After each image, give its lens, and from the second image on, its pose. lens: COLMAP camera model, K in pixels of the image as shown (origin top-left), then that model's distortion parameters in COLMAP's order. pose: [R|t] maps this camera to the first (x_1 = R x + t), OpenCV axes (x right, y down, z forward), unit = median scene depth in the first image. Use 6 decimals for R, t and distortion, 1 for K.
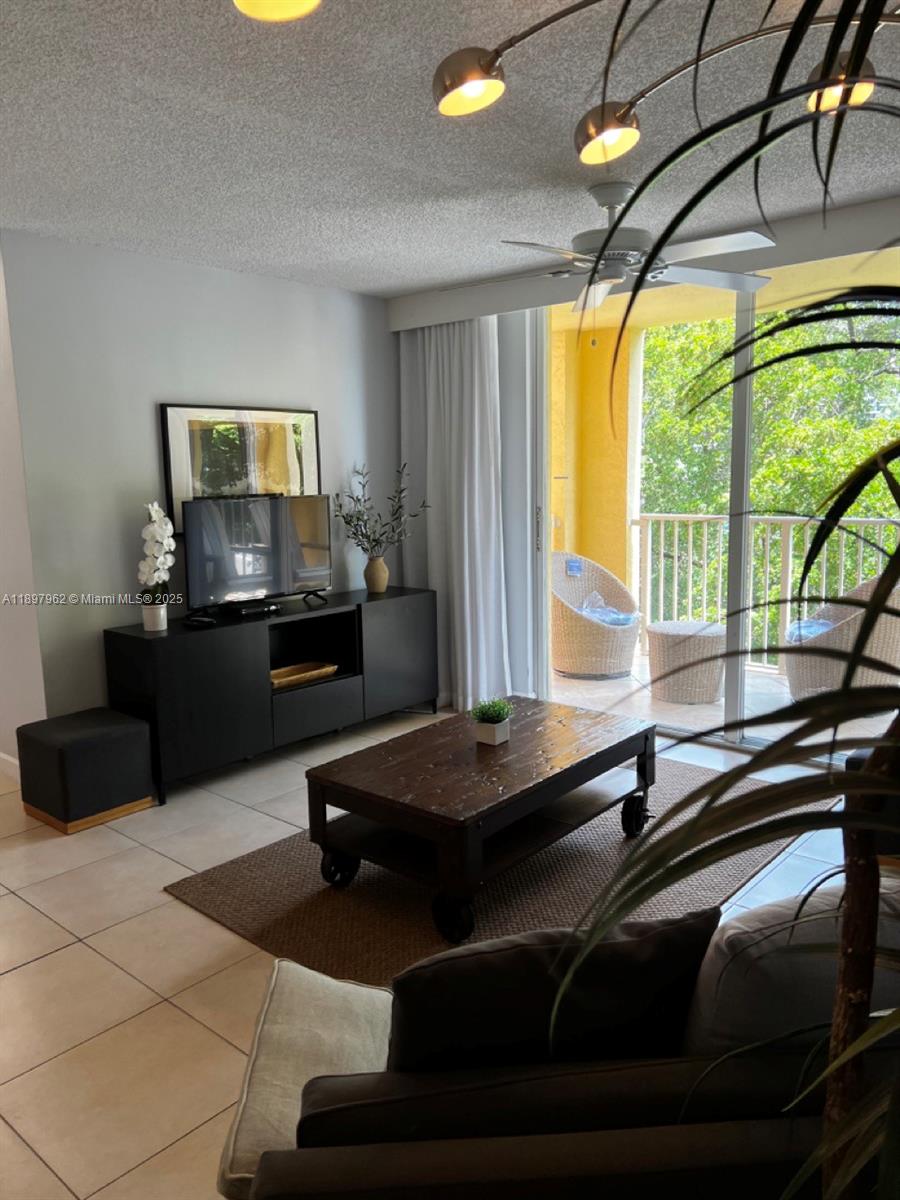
lens RADIAL K [[902.4, 0, 453.5], [0, 902.4, 603.9], [0, 0, 1]] dist [0.050024, -0.021077]
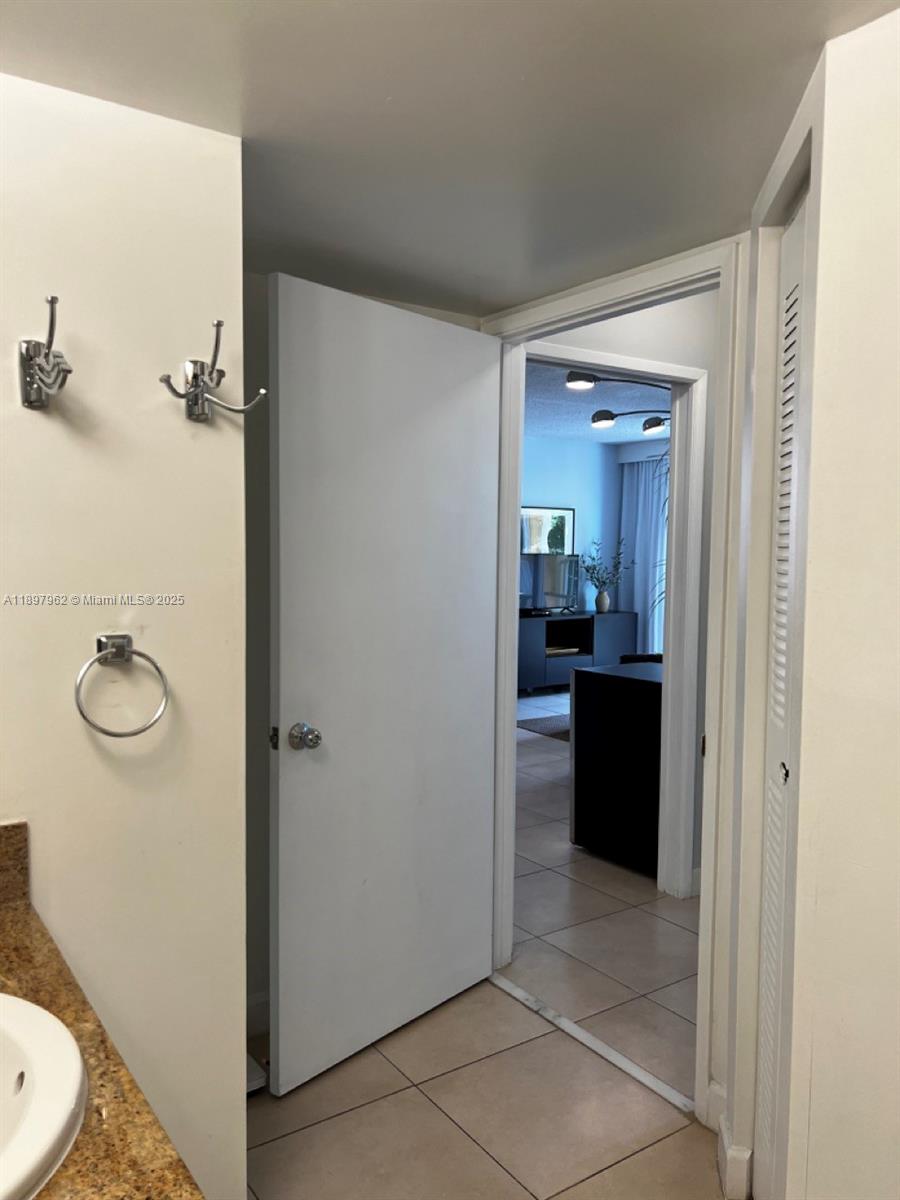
lens RADIAL K [[902.4, 0, 441.5], [0, 902.4, 603.8], [0, 0, 1]] dist [0.050024, -0.021077]
pose [[0.968927, 0.050299, -0.242177, 0.035285], [-0.067655, 0.995661, -0.063885, 0.103001], [0.237913, 0.078285, 0.968126, -0.748021]]
